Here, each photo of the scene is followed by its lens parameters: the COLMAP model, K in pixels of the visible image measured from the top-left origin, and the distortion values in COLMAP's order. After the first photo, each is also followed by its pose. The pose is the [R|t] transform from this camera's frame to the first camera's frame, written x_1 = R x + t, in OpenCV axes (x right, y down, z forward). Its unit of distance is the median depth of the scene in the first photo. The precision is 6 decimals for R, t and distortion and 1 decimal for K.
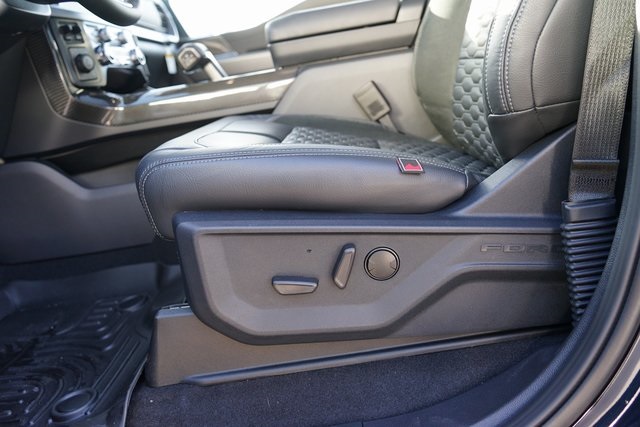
lens RADIAL K [[511.2, 0, 320.7], [0, 511.2, 211.7], [0, 0, 1]] dist [-0.022522, 0.010854]
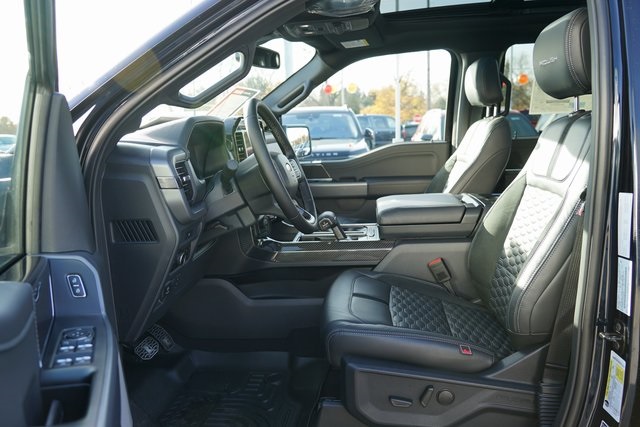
lens RADIAL K [[511.2, 0, 319.4], [0, 511.2, 212.5], [0, 0, 1]] dist [-0.022522, 0.010854]
pose [[0.990204, 0.123764, -0.064647, -0.314675], [-0.128276, 0.989190, -0.071053, -0.389636], [0.055154, 0.078650, 0.995375, -1.011285]]
